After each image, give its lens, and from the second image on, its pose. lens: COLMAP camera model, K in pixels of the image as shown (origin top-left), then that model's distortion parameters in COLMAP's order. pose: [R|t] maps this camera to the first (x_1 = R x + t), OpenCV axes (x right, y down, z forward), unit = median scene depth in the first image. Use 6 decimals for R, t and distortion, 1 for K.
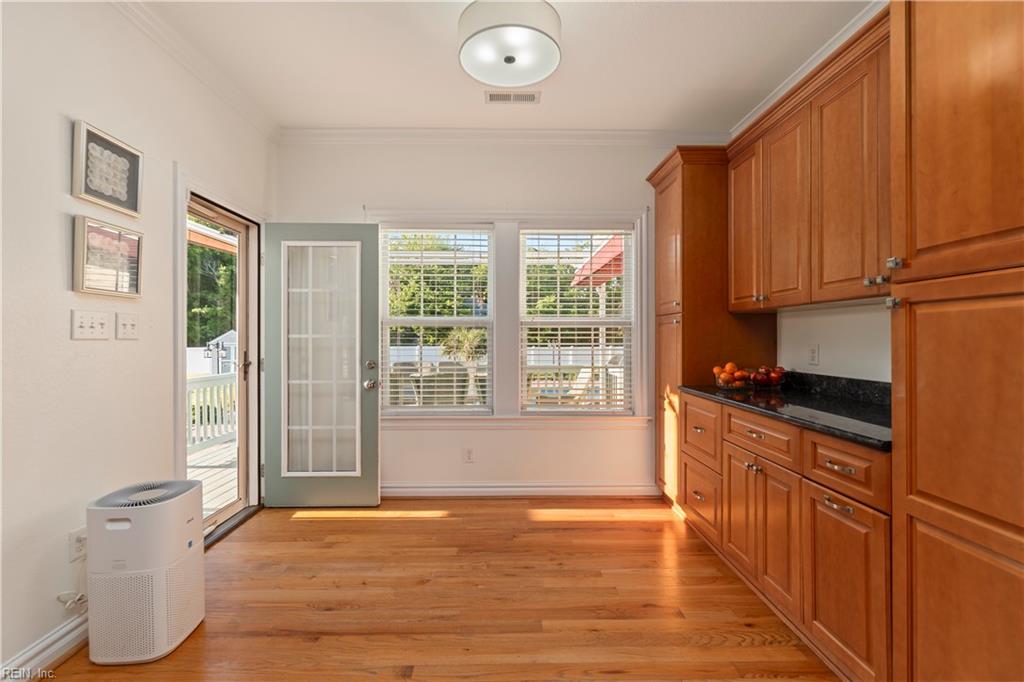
lens RADIAL K [[439.3, 0, 512.0], [0, 439.3, 340.3], [0, 0, 1]] dist [-0.008347, 0.002883]
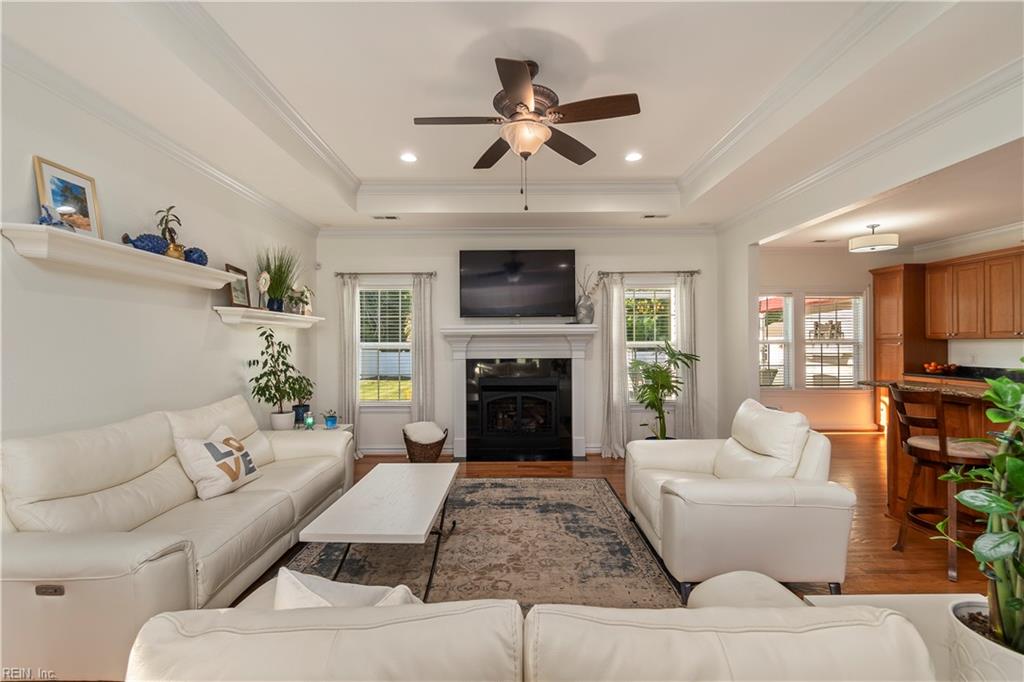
lens RADIAL K [[439.3, 0, 510.1], [0, 439.3, 341.2], [0, 0, 1]] dist [-0.008347, 0.002883]
pose [[0.999725, -0.007161, -0.022310, -1.452681], [0.007091, 0.999970, -0.003225, -0.058917], [0.022332, 0.003066, 0.999746, -1.155941]]
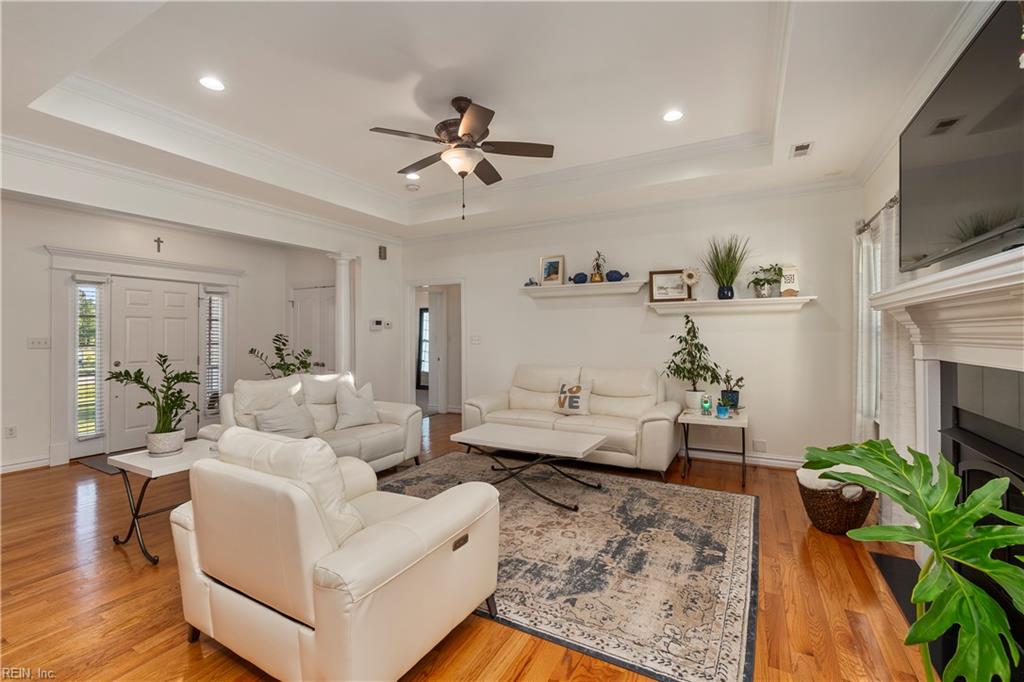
lens RADIAL K [[439.3, 0, 509.4], [0, 439.3, 334.4], [0, 0, 1]] dist [-0.008347, 0.002883]
pose [[-0.505001, 0.002504, -0.863115, -0.570393], [0.007015, 0.999975, -0.001203, -0.044589], [0.863090, -0.006663, -0.505006, 0.373883]]
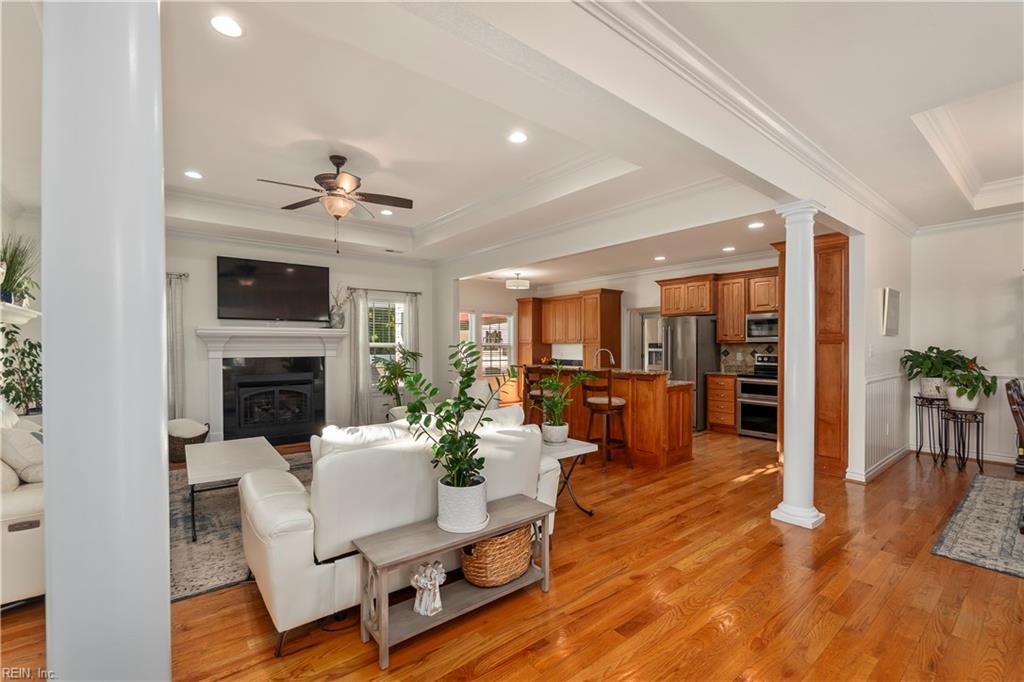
lens RADIAL K [[439.3, 0, 507.2], [0, 439.3, 352.3], [0, 0, 1]] dist [-0.008347, 0.002883]
pose [[0.799478, -0.010776, 0.600599, -1.832936], [0.002329, 0.999887, 0.014839, -0.043844], [-0.600691, -0.010465, 0.799413, -1.650787]]
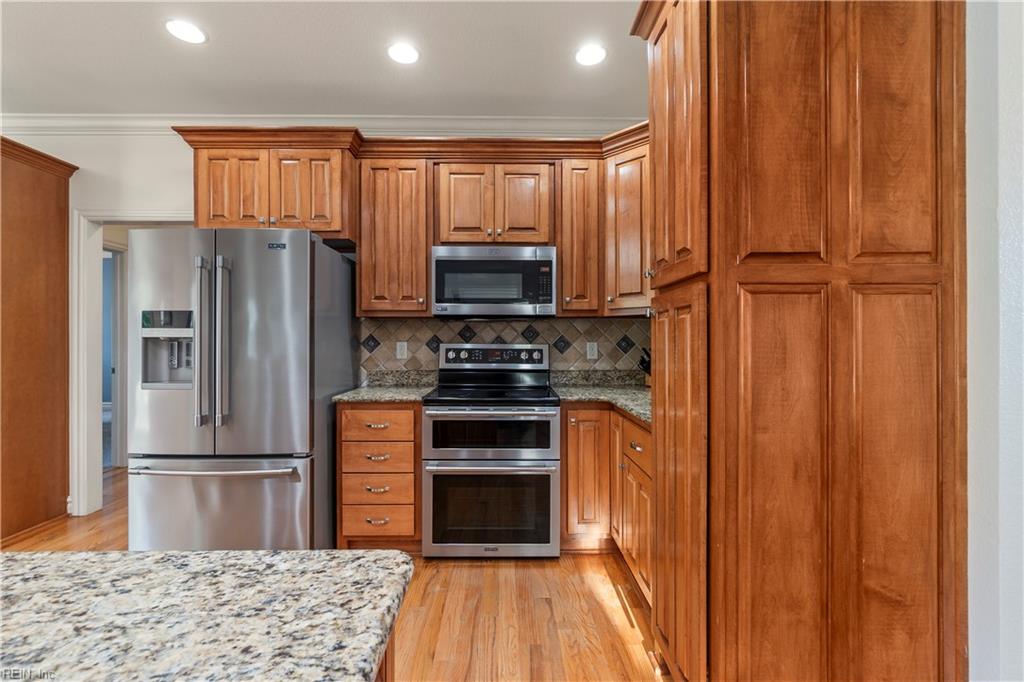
lens RADIAL K [[439.3, 0, 507.7], [0, 439.3, 336.2], [0, 0, 1]] dist [-0.008347, 0.002883]
pose [[0.013083, 0.008853, 0.999875, -0.410859], [0.000009, 0.999961, -0.008854, -0.006841], [-0.999914, 0.000125, 0.013082, -0.757765]]
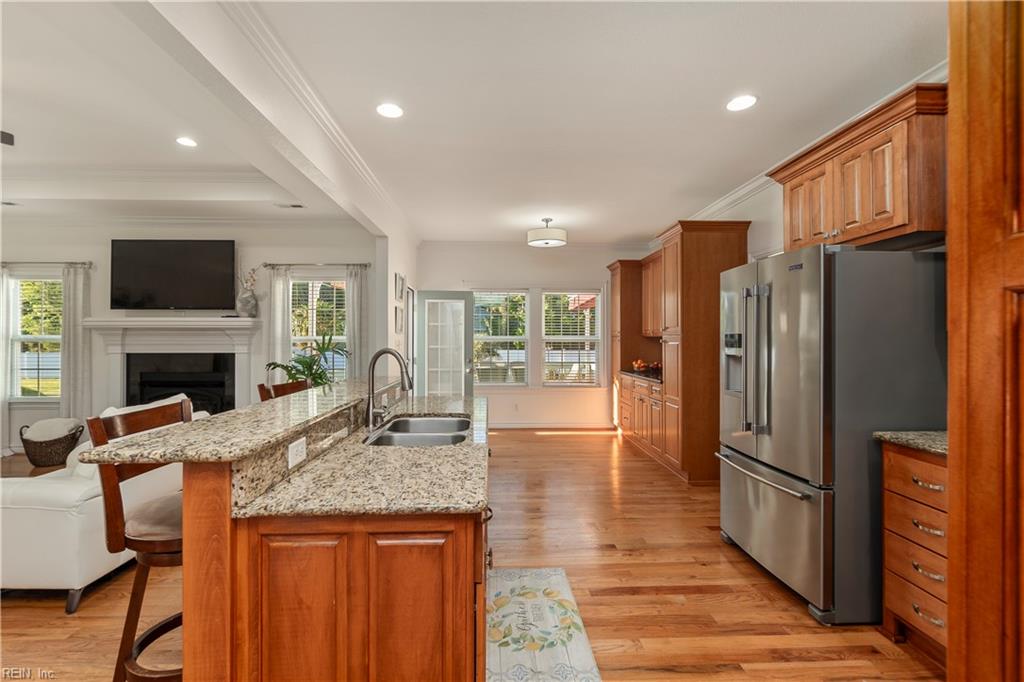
lens RADIAL K [[439.3, 0, 509.2], [0, 439.3, 341.5], [0, 0, 1]] dist [-0.008347, 0.002883]
pose [[0.999968, -0.000155, 0.008014, -0.165157], [0.000133, 0.999996, 0.002743, -0.043169], [-0.008014, -0.002741, 0.999964, -1.094888]]
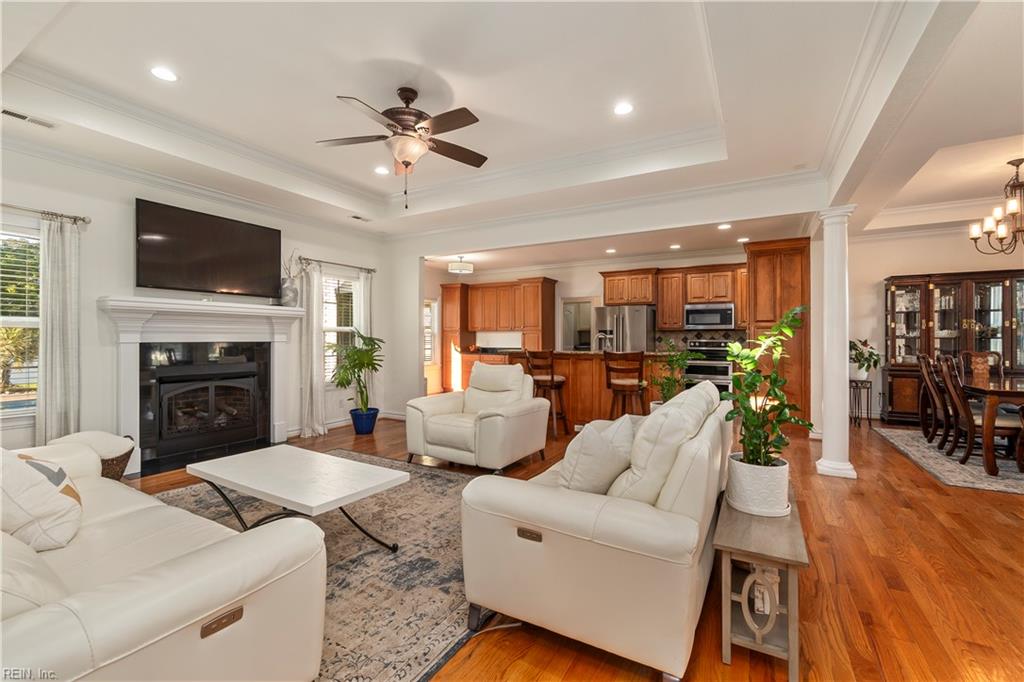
lens RADIAL K [[439.3, 0, 504.4], [0, 439.3, 336.4], [0, 0, 1]] dist [-0.008347, 0.002883]
pose [[0.526096, 0.004383, 0.850414, -2.236891], [-0.000417, 0.999988, -0.004896, -0.005295], [-0.850425, 0.002221, 0.526091, -1.041410]]
